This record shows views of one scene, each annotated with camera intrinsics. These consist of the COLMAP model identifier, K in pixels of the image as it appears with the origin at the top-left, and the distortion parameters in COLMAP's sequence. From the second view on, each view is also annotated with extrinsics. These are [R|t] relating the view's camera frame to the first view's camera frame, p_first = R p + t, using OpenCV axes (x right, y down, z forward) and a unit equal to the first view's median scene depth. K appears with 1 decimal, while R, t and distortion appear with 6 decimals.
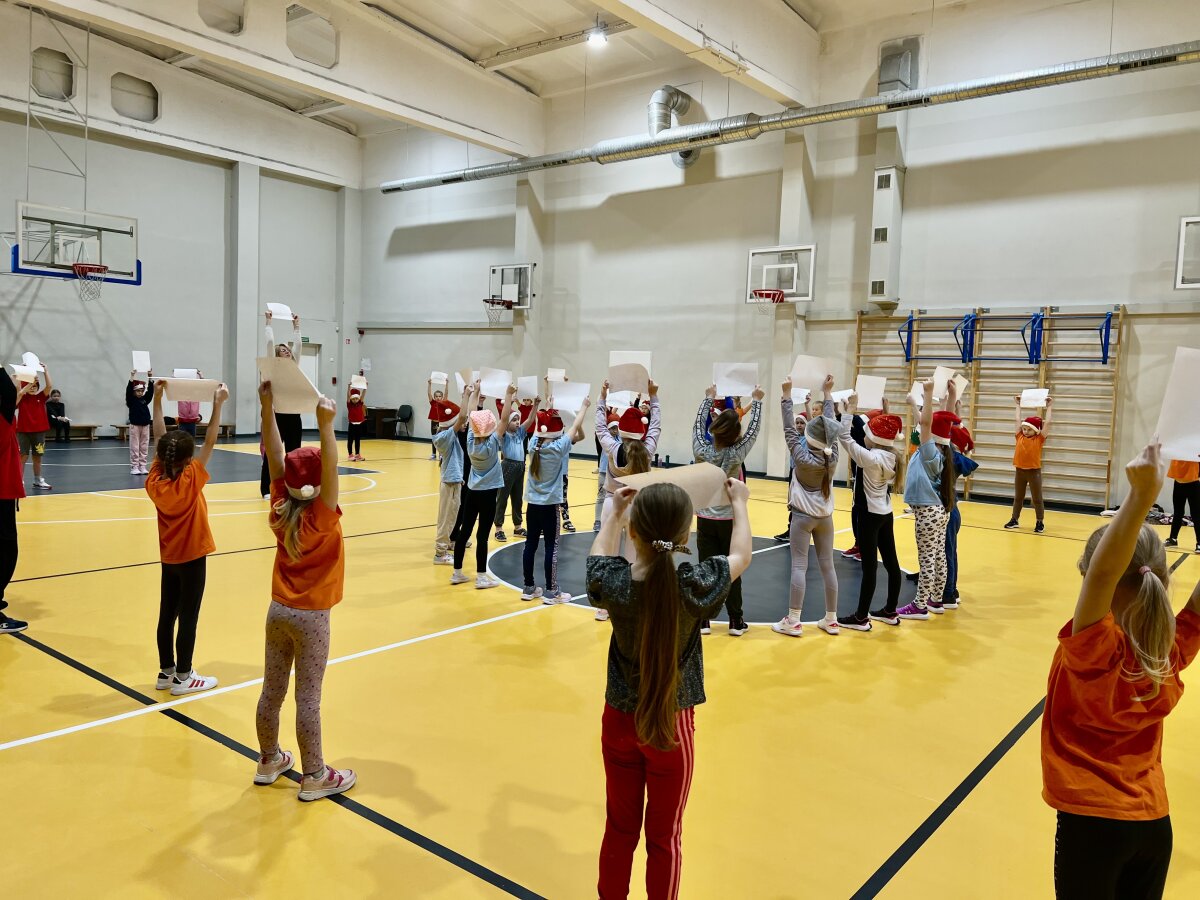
lens RADIAL K [[907.4, 0, 603.2], [0, 907.4, 443.0], [0, 0, 1]] dist [0.044366, -0.045996]
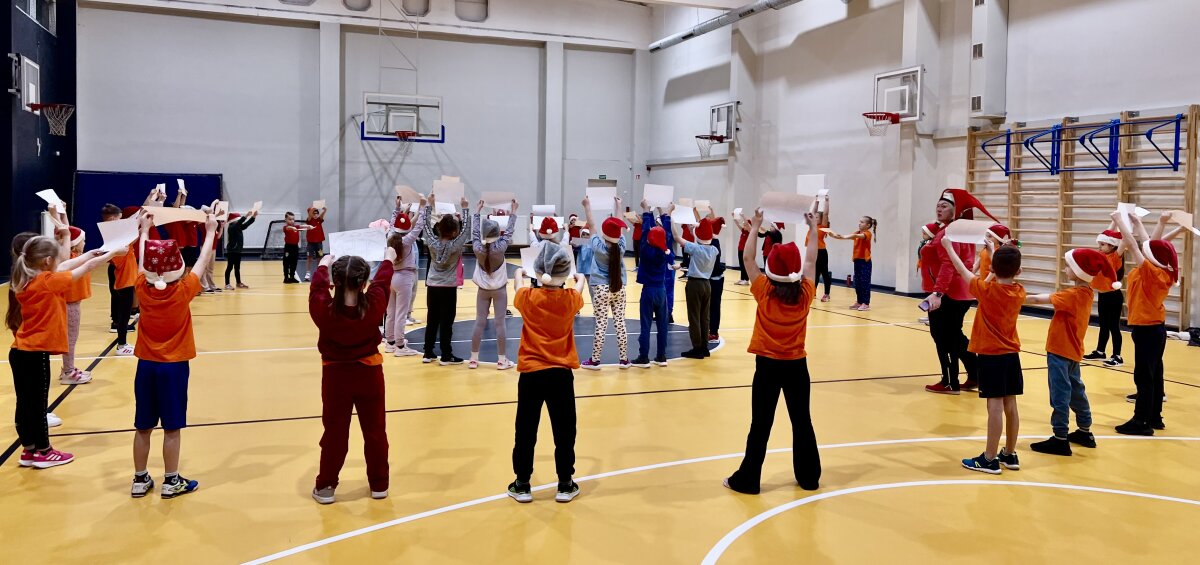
lens RADIAL K [[910.4, 0, 607.5], [0, 910.4, 239.3], [0, 0, 1]] dist [0.033230, -0.025459]
pose [[0.855966, -0.002607, -0.517025, 0.419990], [-0.018036, 0.999228, -0.034899, 0.018970], [0.516717, 0.039197, 0.855259, -0.056654]]
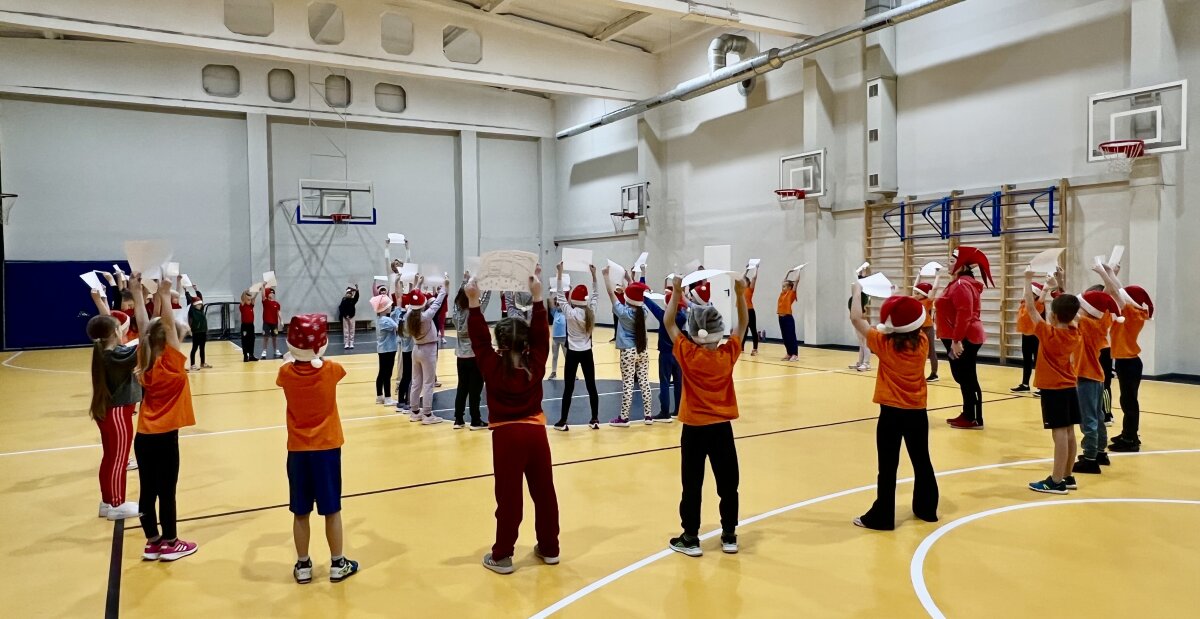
lens RADIAL K [[806.9, 0, 599.9], [0, 806.9, 307.7], [0, 0, 1]] dist [-0.009925, 0.000765]
pose [[0.925688, -0.036198, -0.376551, 0.318581], [0.024227, 0.999041, -0.036481, 0.020245], [0.377510, 0.024647, 0.925677, -0.078003]]
